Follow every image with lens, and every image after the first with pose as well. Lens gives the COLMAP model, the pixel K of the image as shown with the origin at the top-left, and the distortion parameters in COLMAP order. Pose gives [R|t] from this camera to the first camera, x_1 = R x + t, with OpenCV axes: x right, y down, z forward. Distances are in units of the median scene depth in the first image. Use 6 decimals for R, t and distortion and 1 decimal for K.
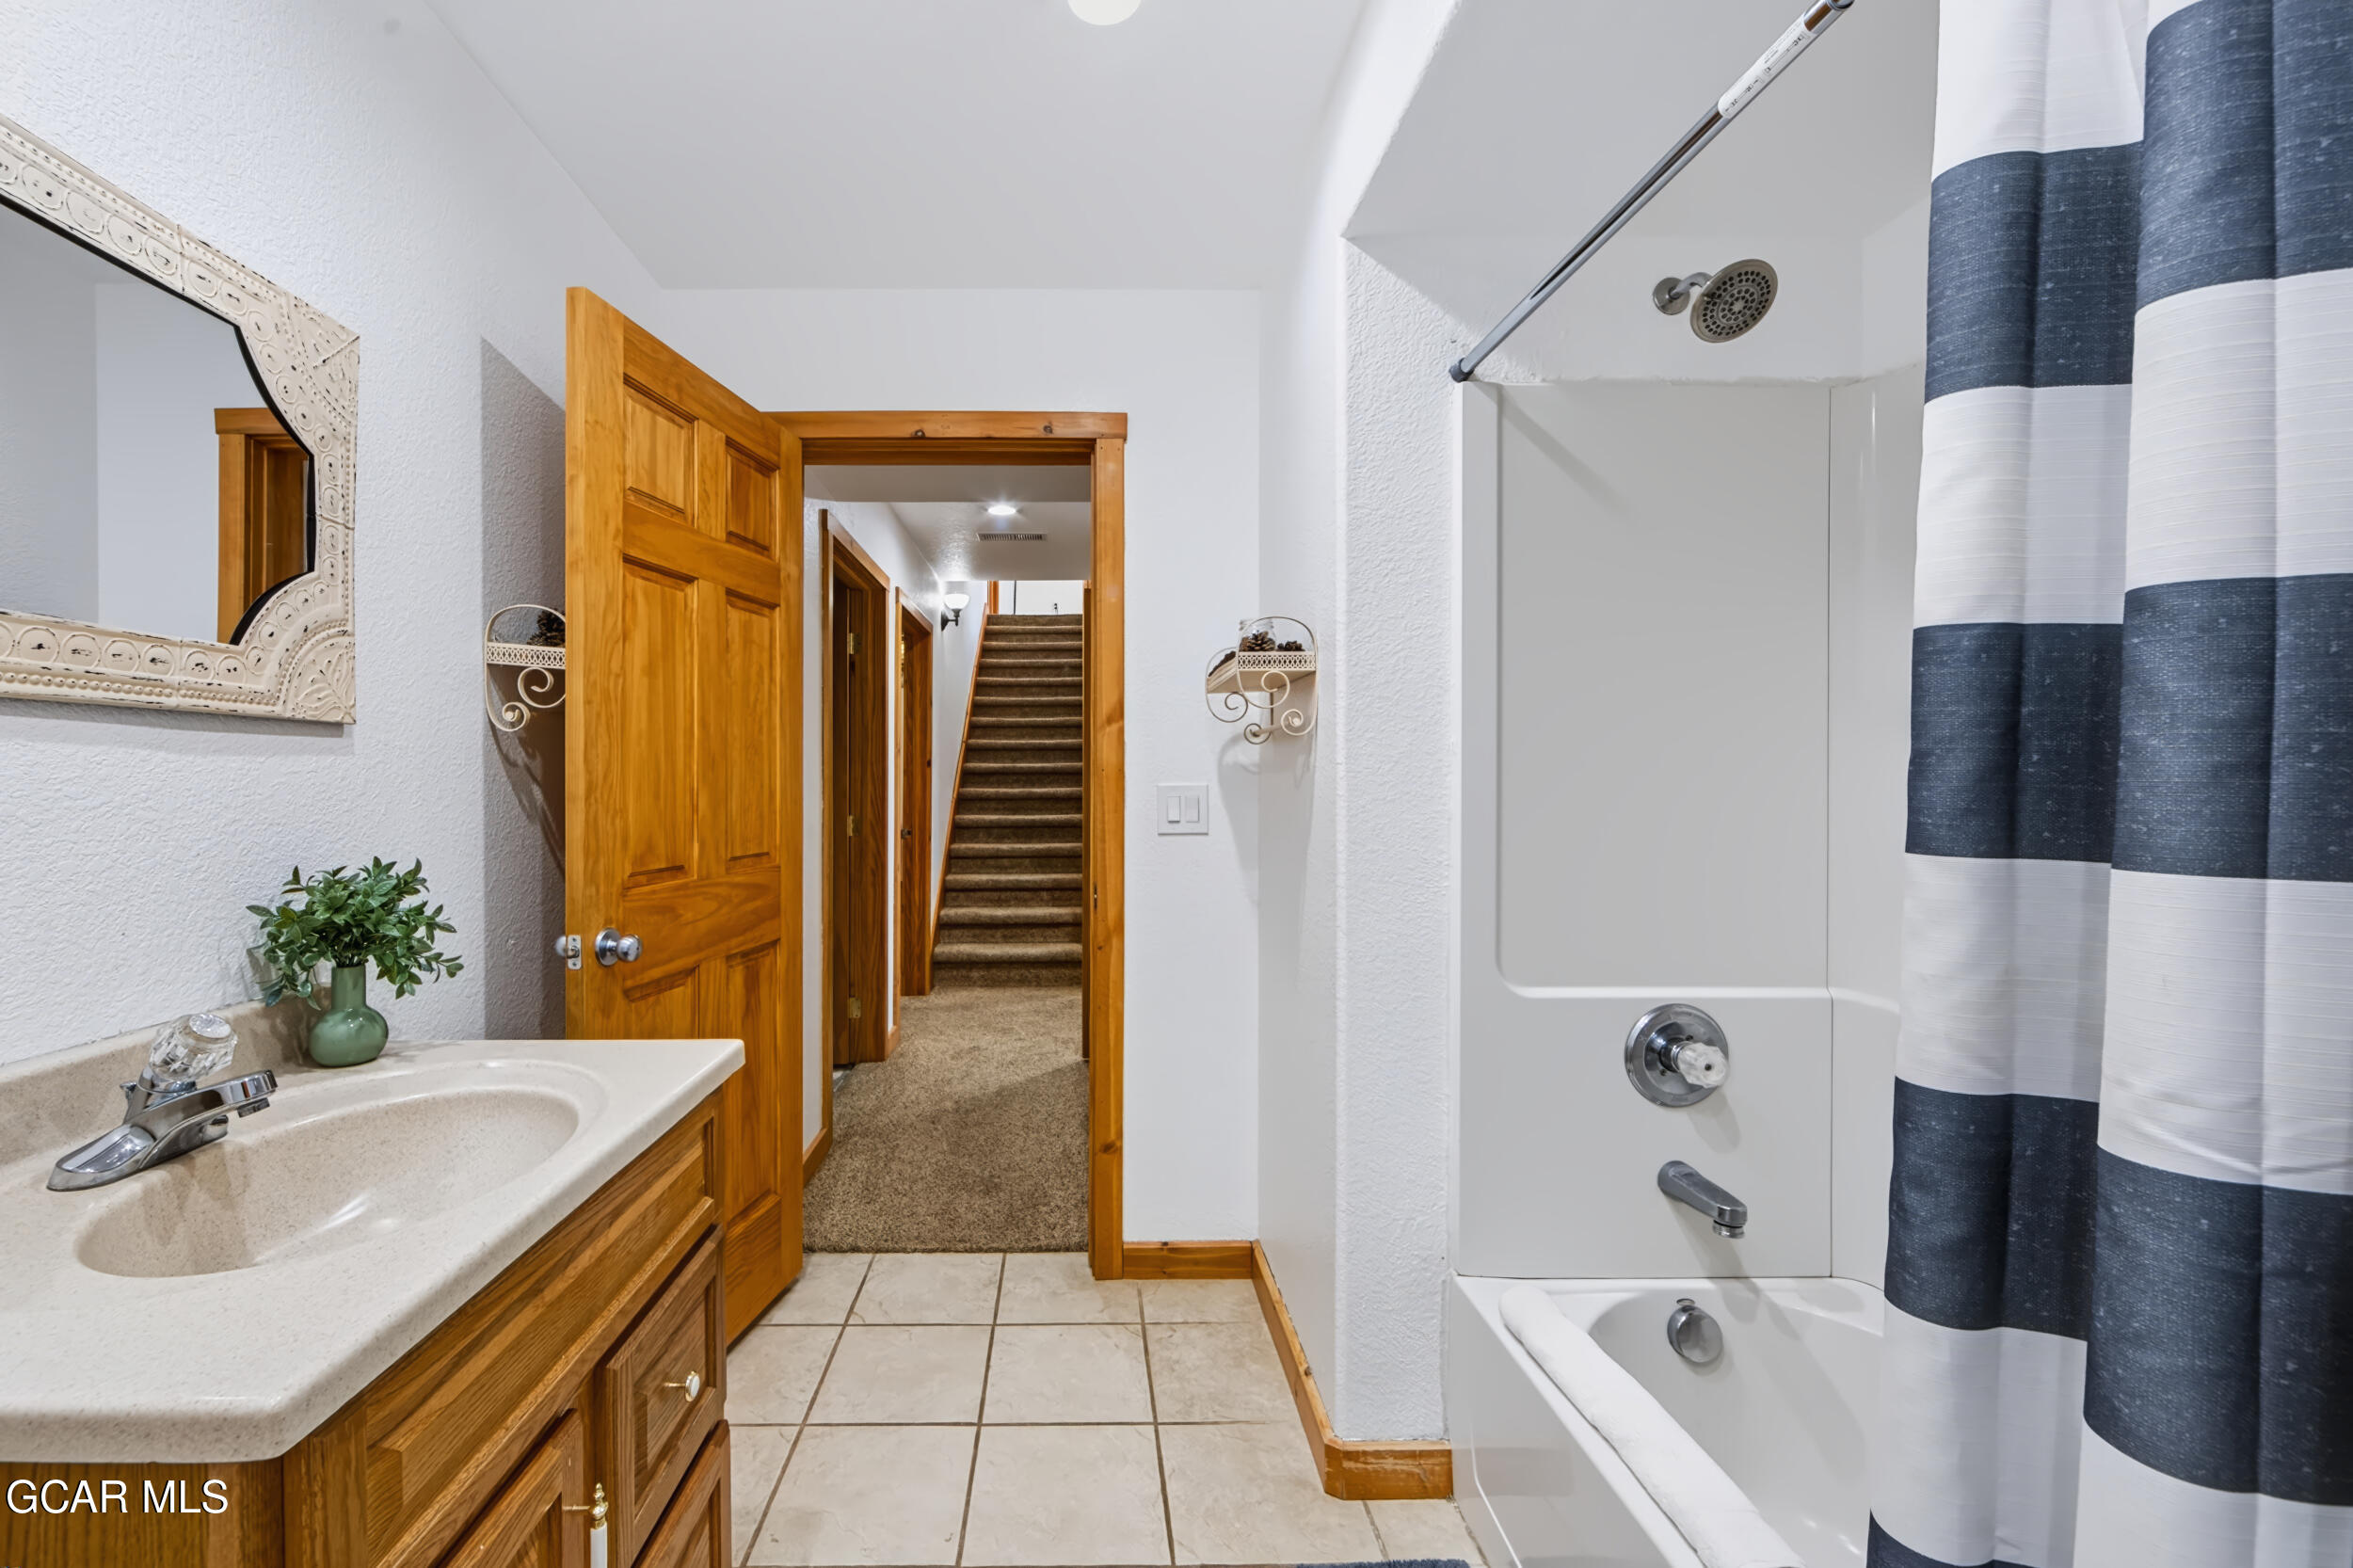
lens RADIAL K [[924.4, 0, 1182.0], [0, 924.4, 768.7], [0, 0, 1]] dist [-0.002411, -0.000295]
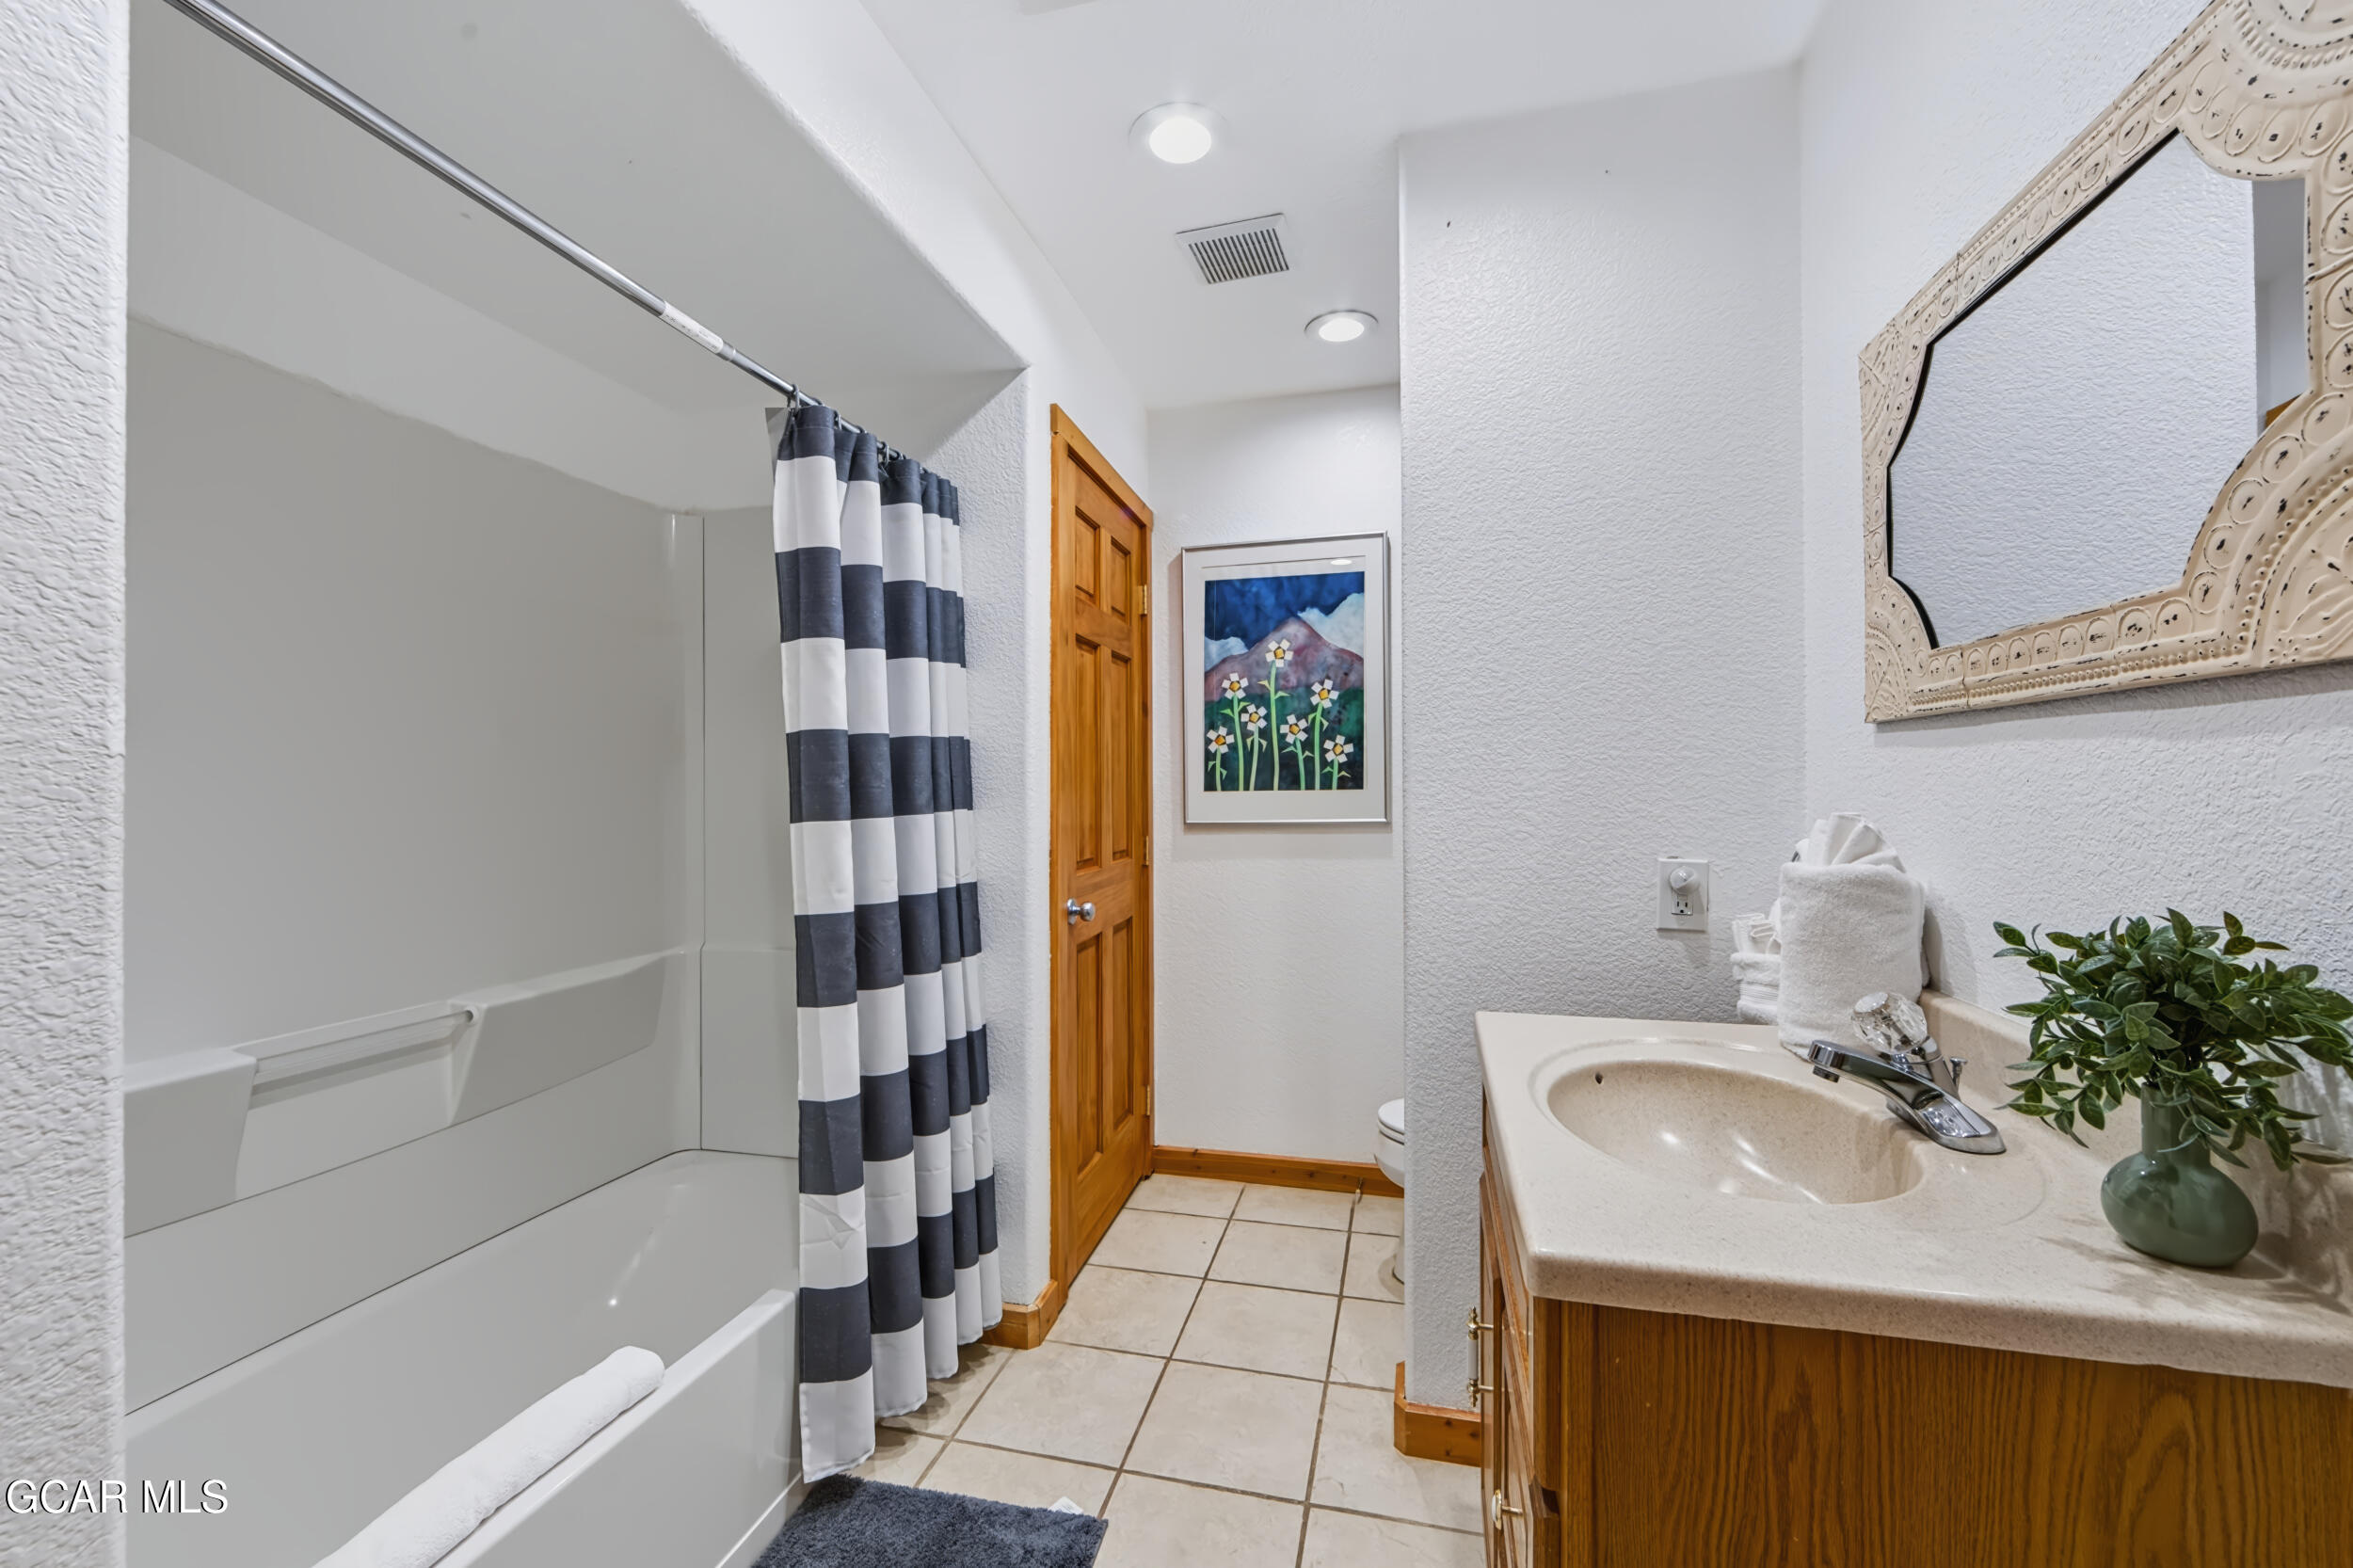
lens RADIAL K [[924.4, 0, 1182.0], [0, 924.4, 768.7], [0, 0, 1]] dist [-0.002411, -0.000295]
pose [[-0.934982, 0.016589, 0.354306, -0.582212], [0.005494, 0.999463, -0.032298, 0.028087], [-0.354652, -0.028251, -0.934572, 2.001668]]
